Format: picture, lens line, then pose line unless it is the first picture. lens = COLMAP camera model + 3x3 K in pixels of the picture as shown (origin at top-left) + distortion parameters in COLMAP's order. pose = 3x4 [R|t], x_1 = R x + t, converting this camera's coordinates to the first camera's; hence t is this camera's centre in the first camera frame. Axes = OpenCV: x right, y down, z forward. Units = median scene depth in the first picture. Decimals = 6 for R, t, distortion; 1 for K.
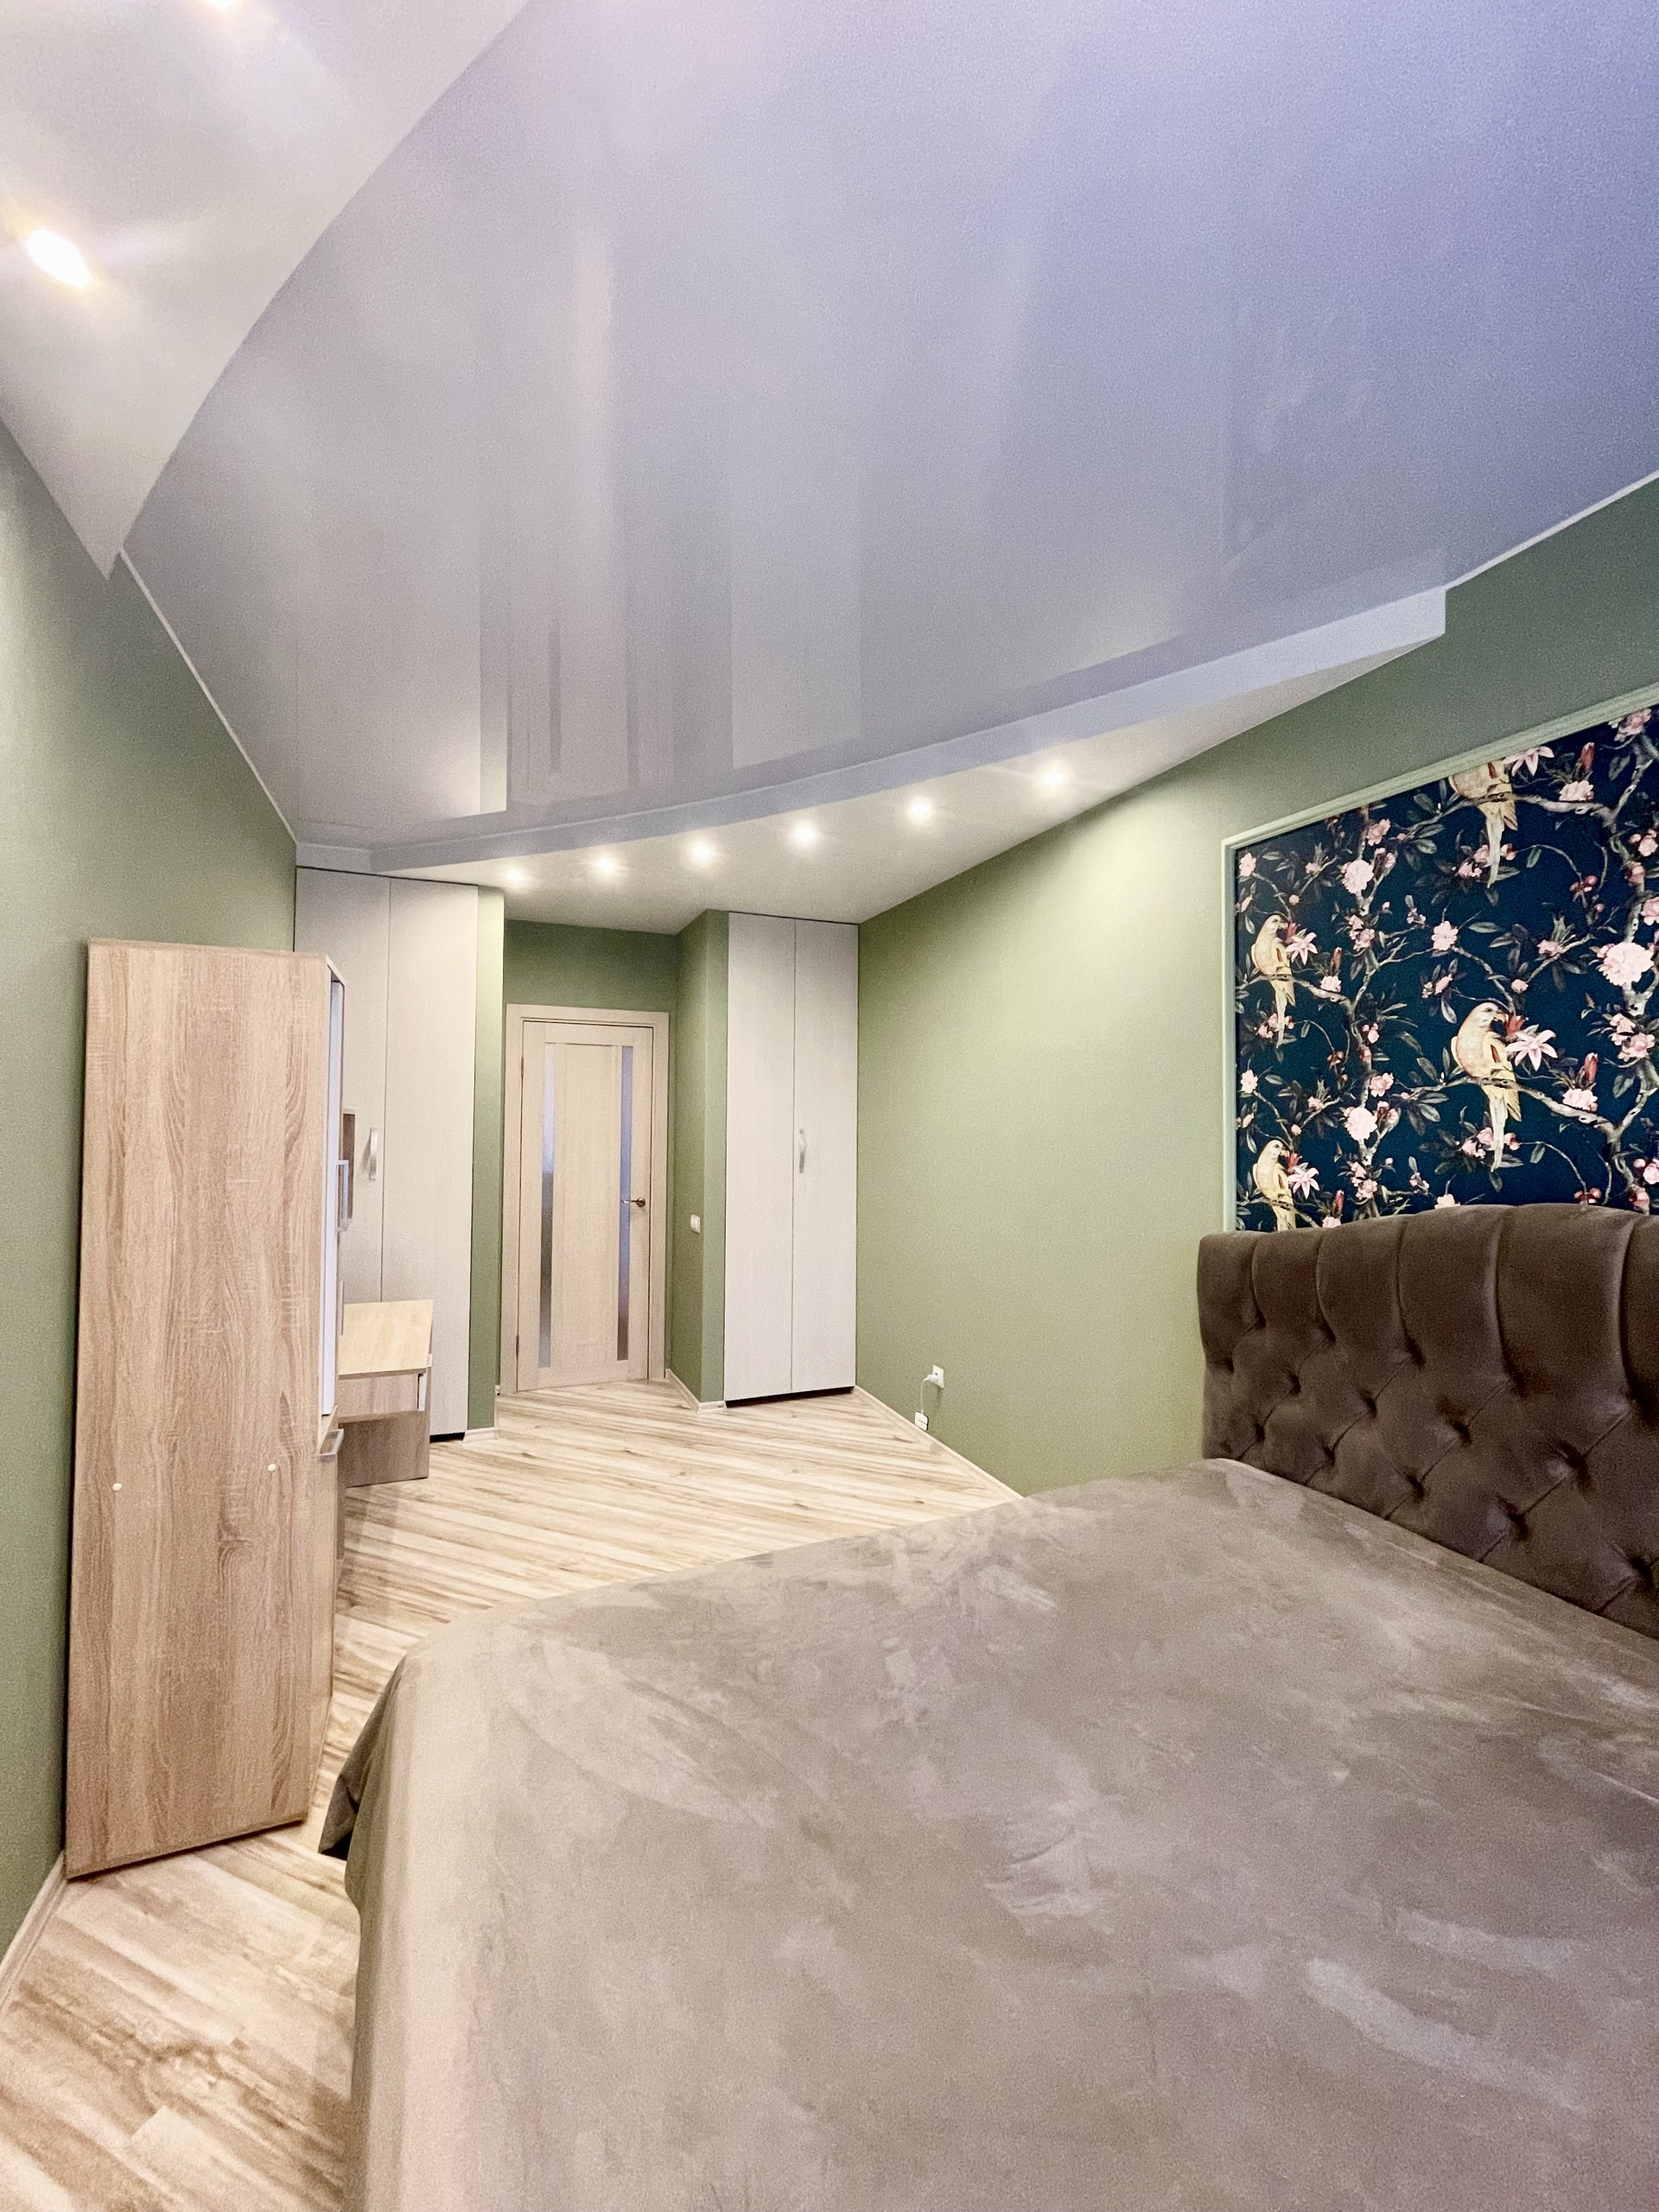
lens RADIAL K [[893.3, 0, 826.8], [0, 893.3, 1094.2], [0, 0, 1]] dist [-0.004158, 0.001465]
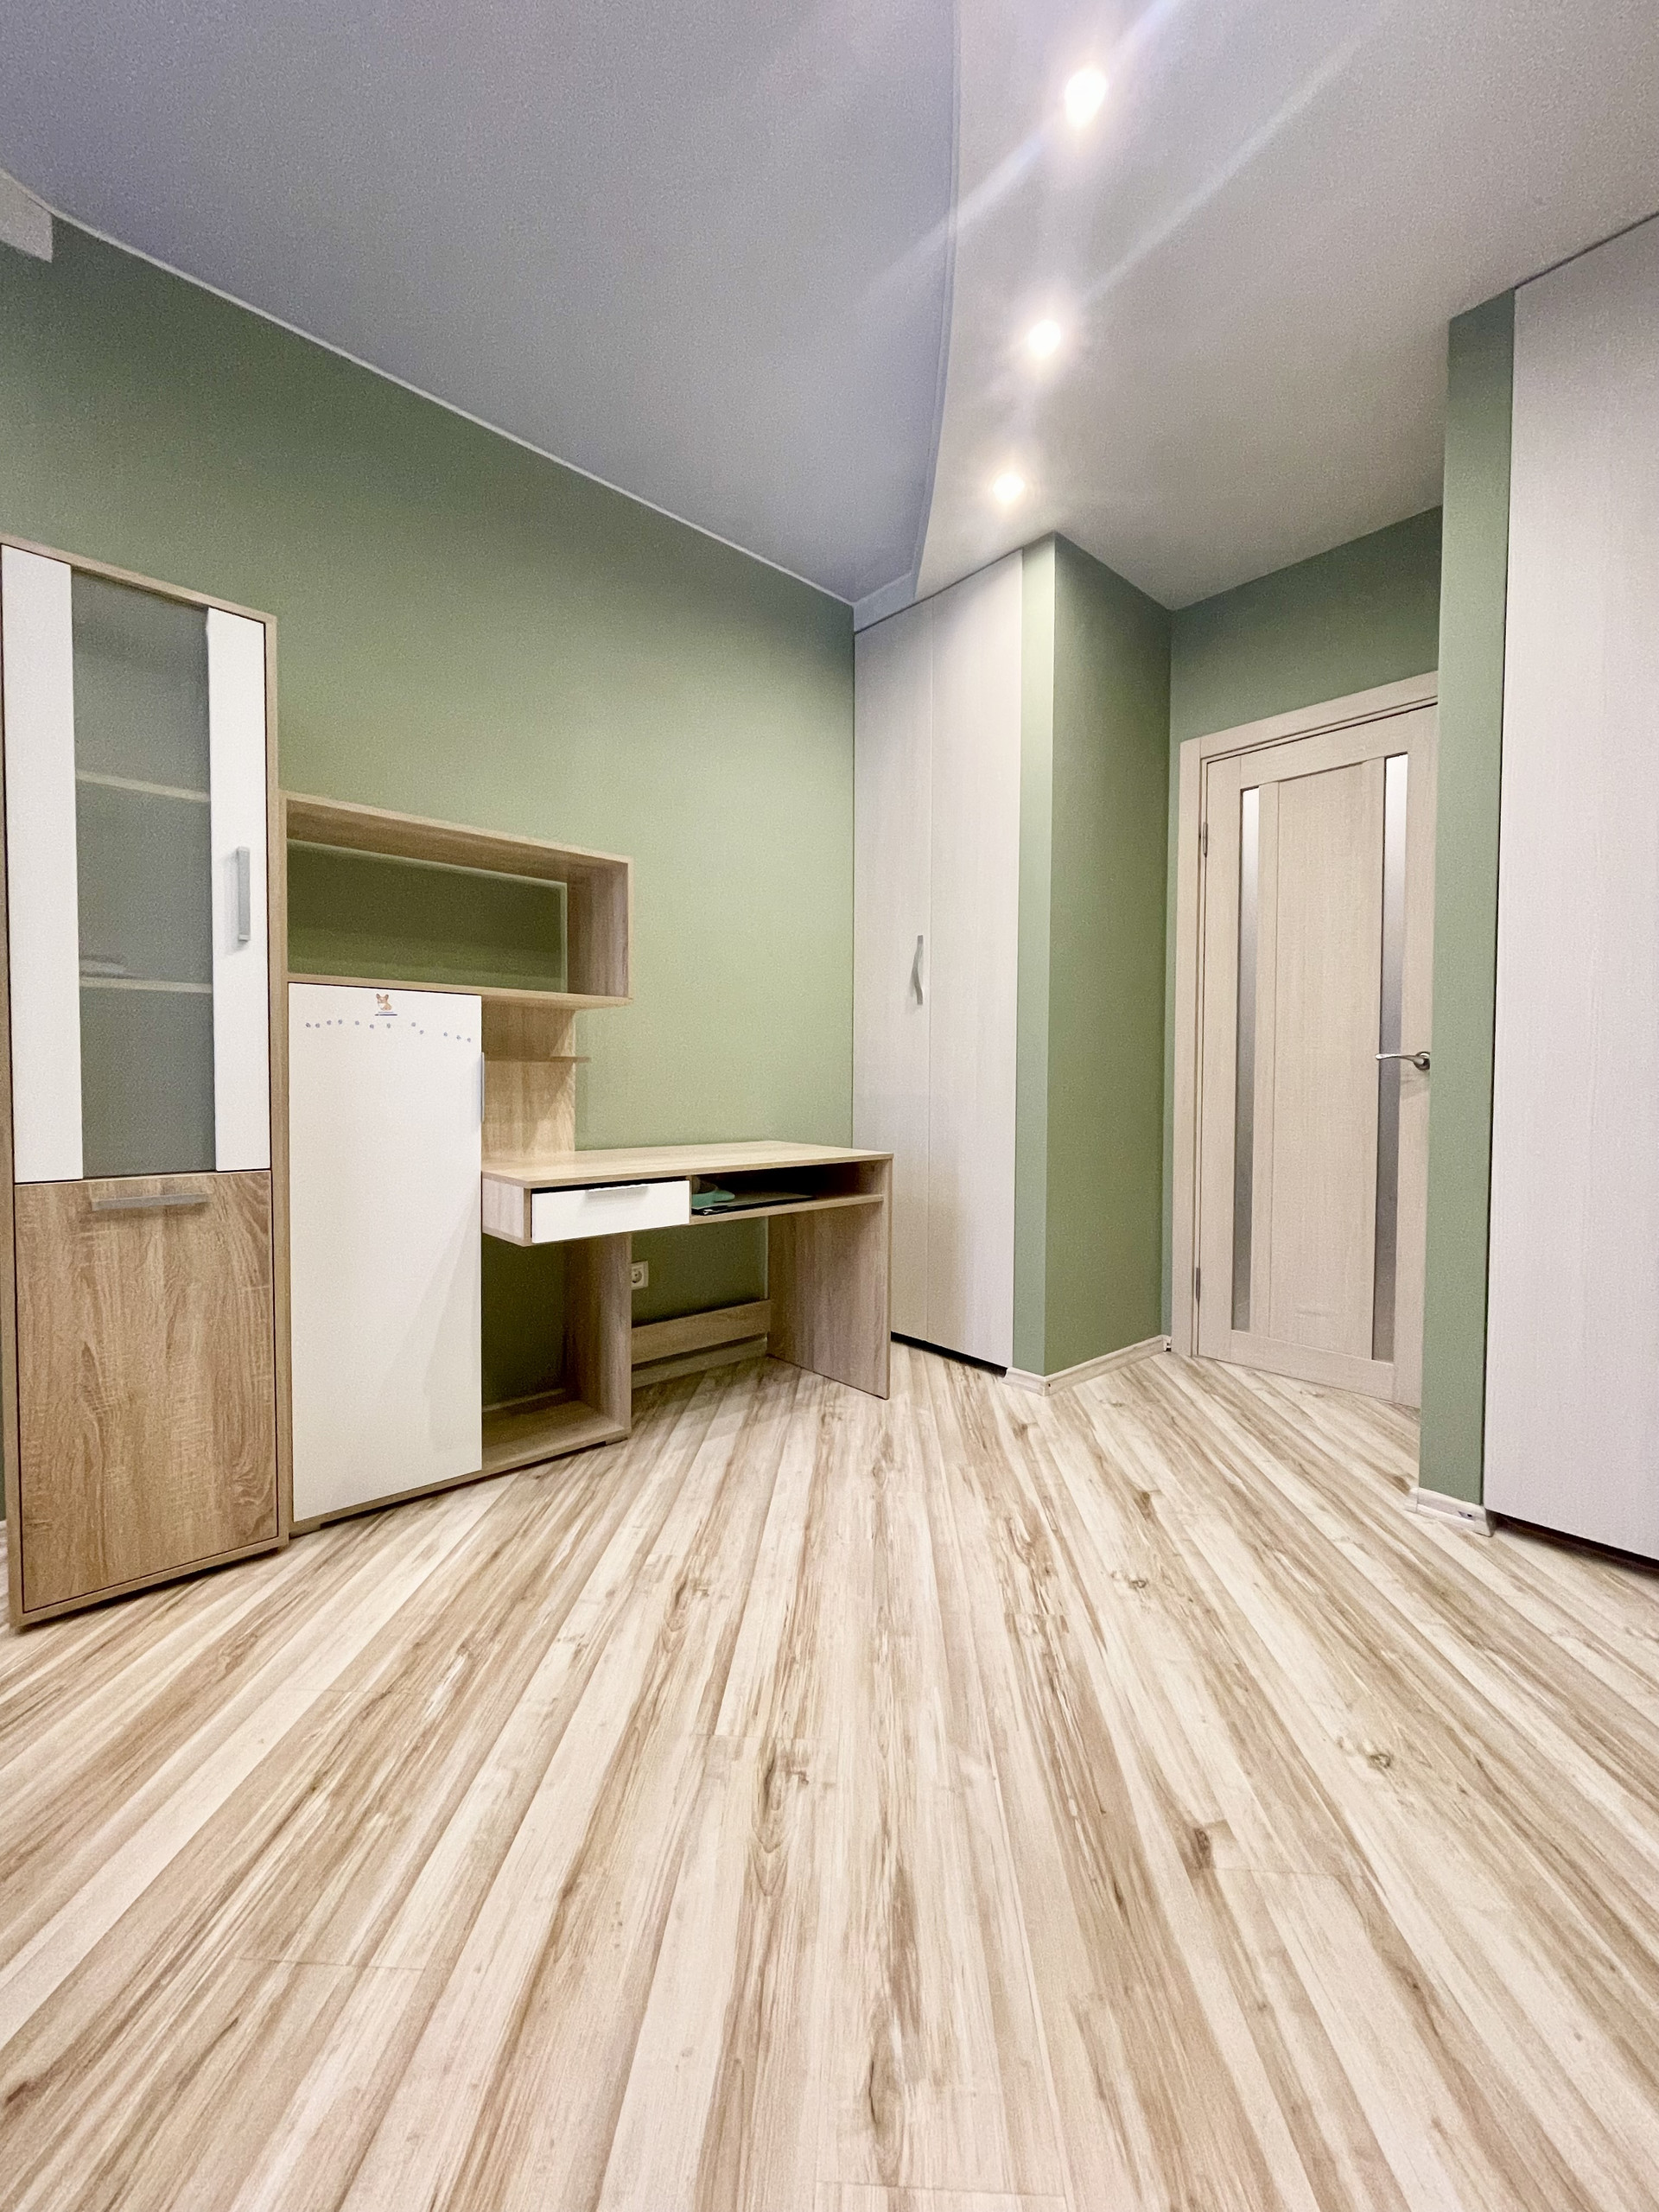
lens RADIAL K [[893.3, 0, 837.3], [0, 893.3, 1106.7], [0, 0, 1]] dist [-0.004158, 0.001465]
pose [[0.346609, 0.029685, -0.937540, 0.213756], [0.023751, 0.998901, 0.040408, 0.172313], [0.937709, -0.036273, 0.345523, 0.754957]]
